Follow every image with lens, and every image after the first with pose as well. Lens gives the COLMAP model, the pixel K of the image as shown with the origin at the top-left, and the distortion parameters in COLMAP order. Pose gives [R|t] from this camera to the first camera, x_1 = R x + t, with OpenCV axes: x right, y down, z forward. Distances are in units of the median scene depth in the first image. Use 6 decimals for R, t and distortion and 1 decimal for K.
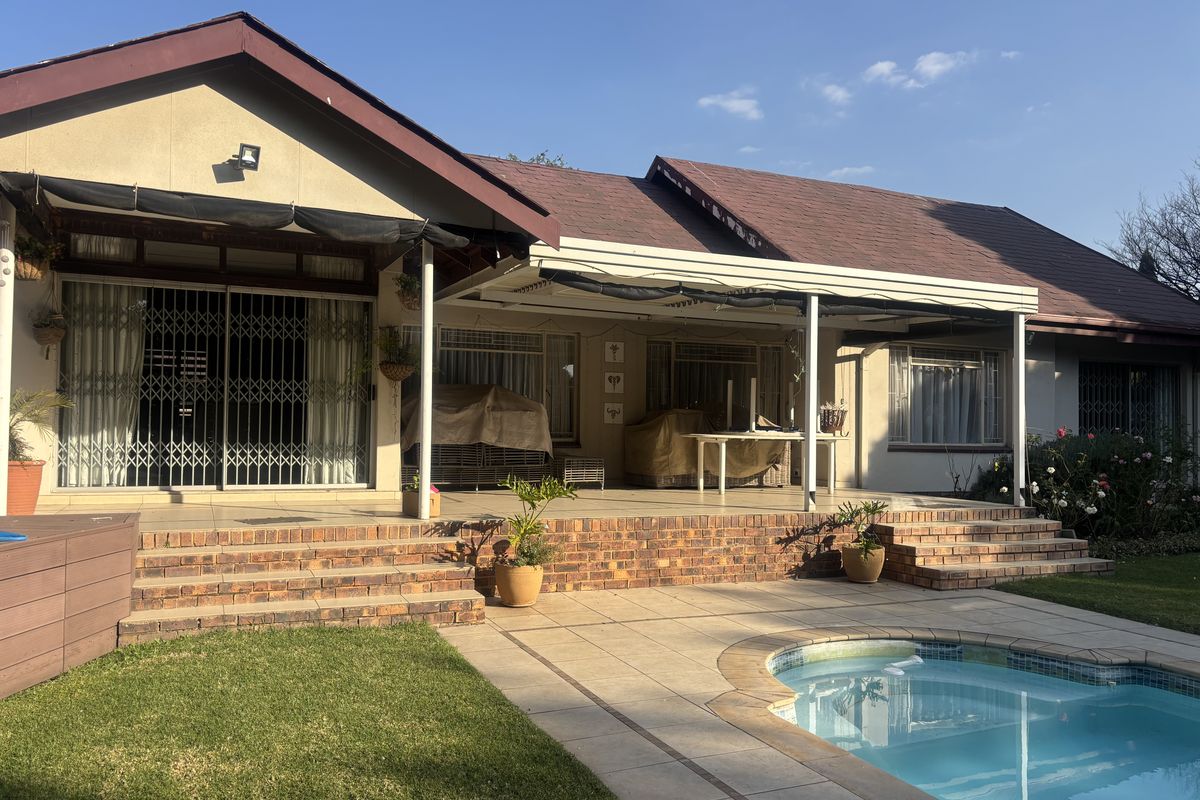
lens RADIAL K [[898.3, 0, 596.6], [0, 898.3, 400.4], [0, 0, 1]] dist [0.045875, -0.020330]
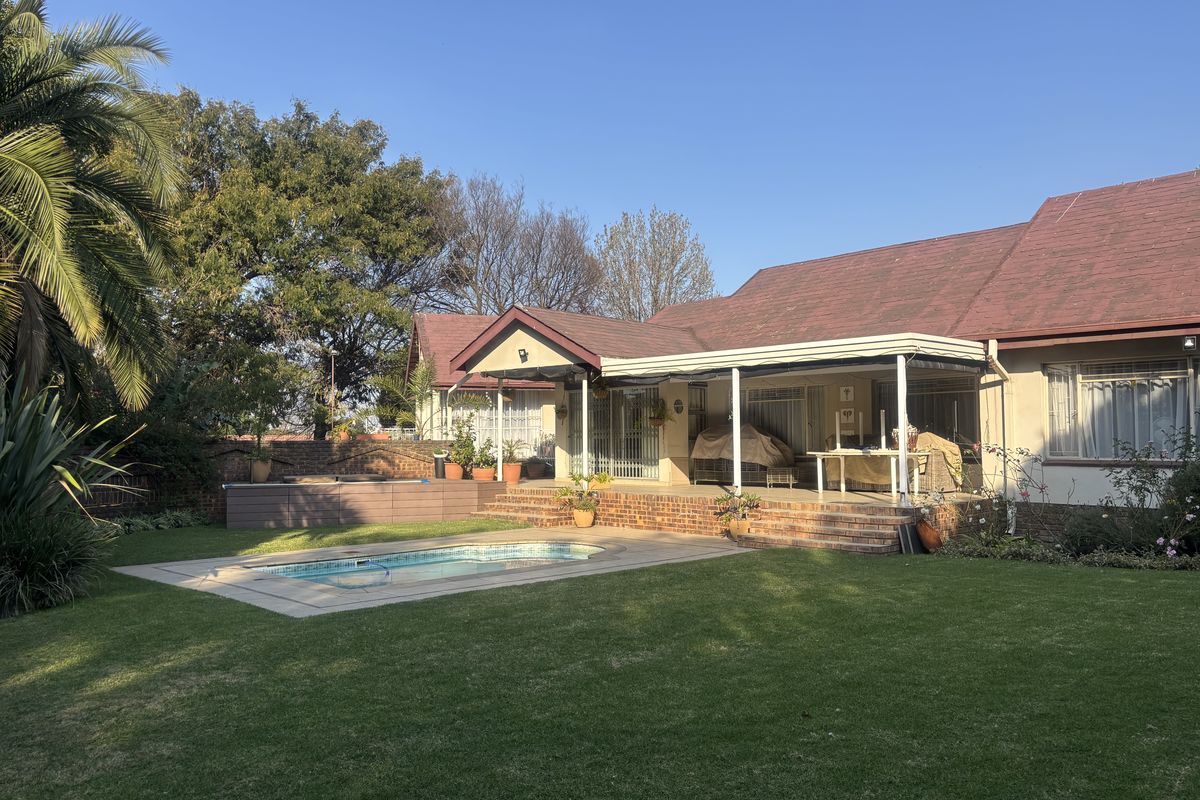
lens RADIAL K [[898.3, 0, 591.1], [0, 898.3, 400.8], [0, 0, 1]] dist [0.045875, -0.020330]
pose [[0.362237, -0.062943, -0.929958, 1.360759], [0.040631, 0.997835, -0.051711, 0.015615], [0.931200, -0.019054, 0.364010, 0.122507]]
